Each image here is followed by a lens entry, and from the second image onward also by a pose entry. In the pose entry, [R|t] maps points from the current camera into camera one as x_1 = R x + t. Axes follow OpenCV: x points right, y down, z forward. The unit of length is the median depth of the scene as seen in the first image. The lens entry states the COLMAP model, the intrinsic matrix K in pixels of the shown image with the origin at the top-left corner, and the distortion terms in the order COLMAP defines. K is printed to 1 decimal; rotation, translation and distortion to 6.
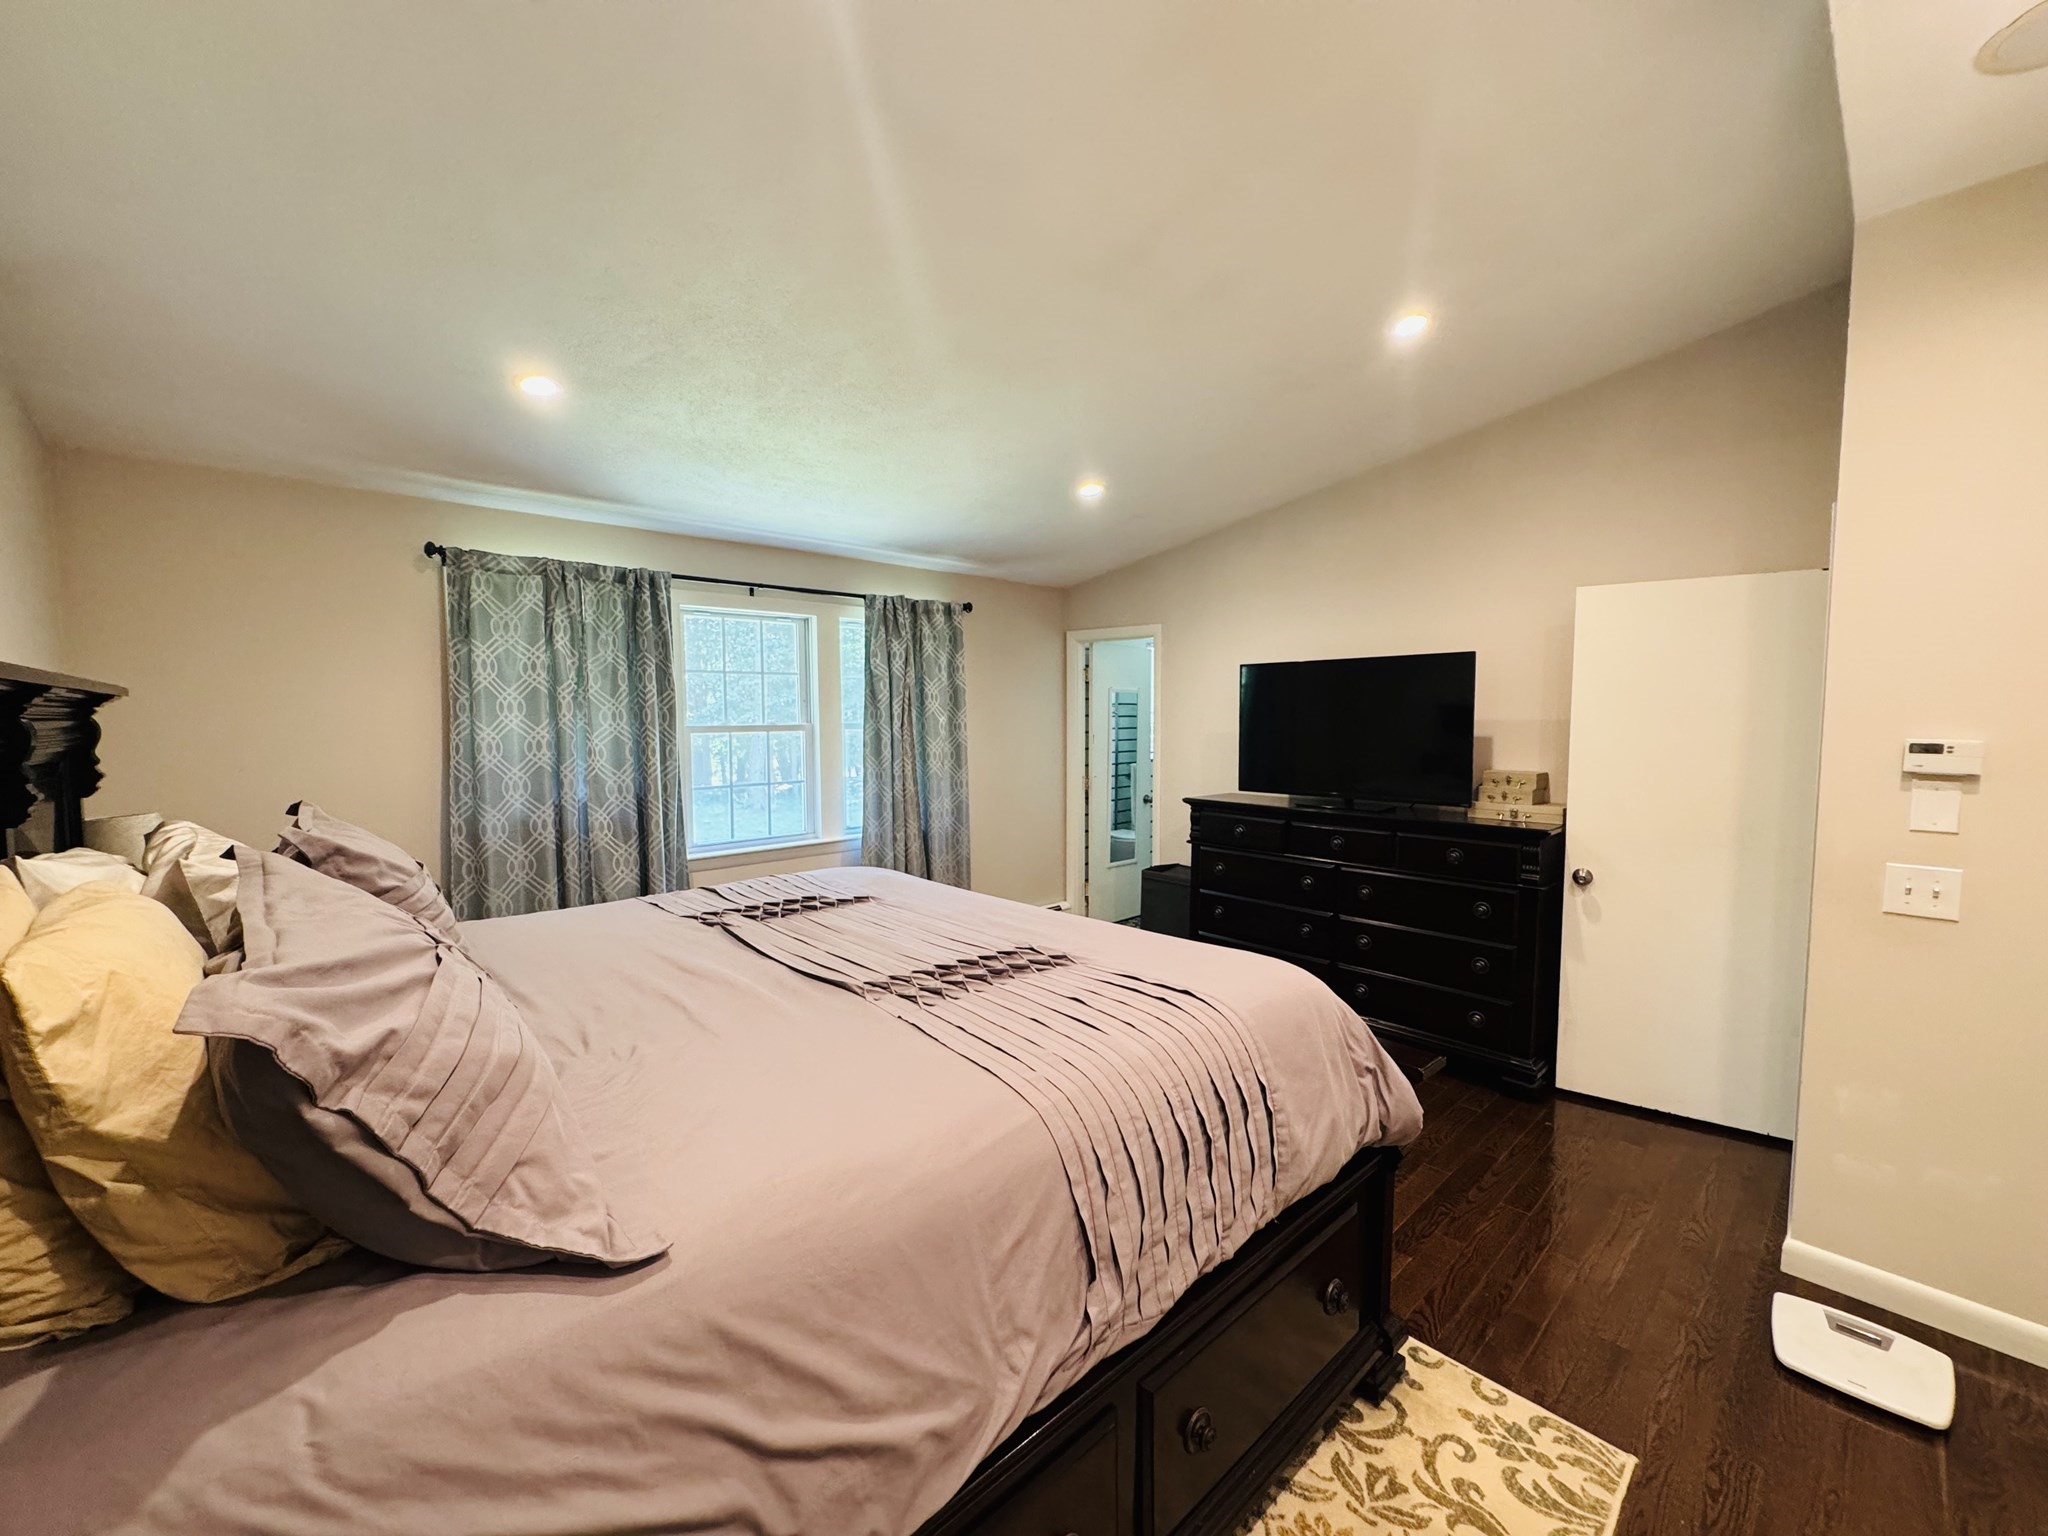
lens RADIAL K [[817.4, 0, 1020.2], [0, 817.4, 769.2], [0, 0, 1]] dist [-0.002562, 0.000673]
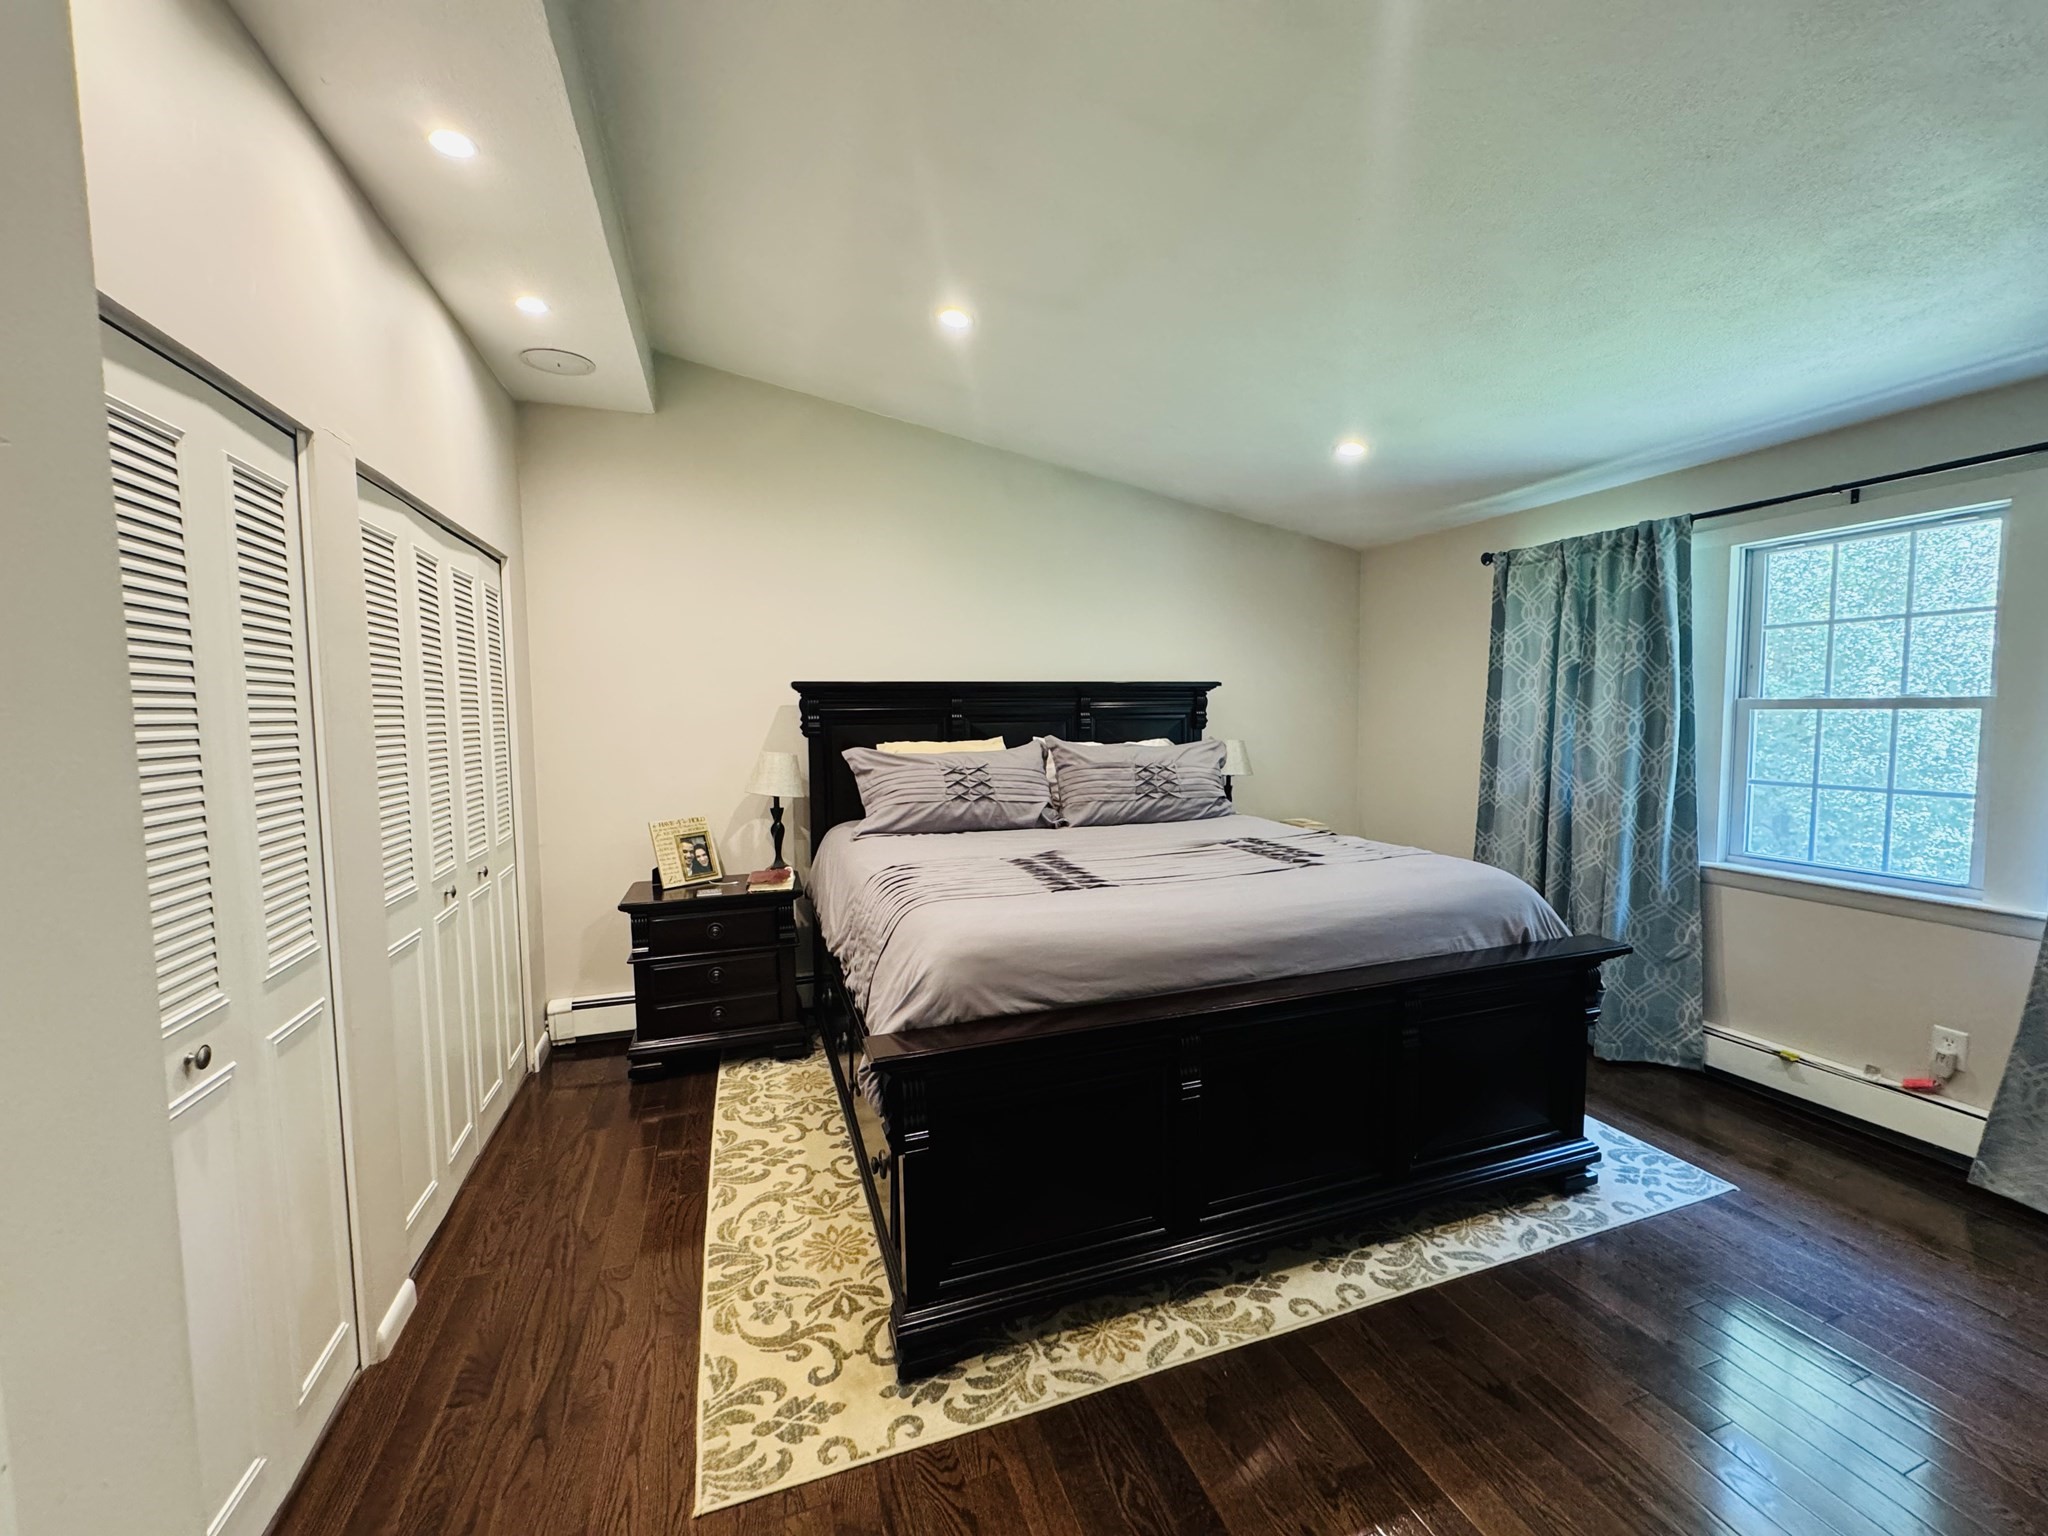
lens RADIAL K [[817.4, 0, 1022.4], [0, 817.4, 770.0], [0, 0, 1]] dist [-0.002562, 0.000673]
pose [[-0.392617, 0.076433, -0.916521, 1.351396], [-0.050984, 0.993199, 0.104669, -0.077114], [0.918288, 0.087823, -0.386050, 1.580065]]
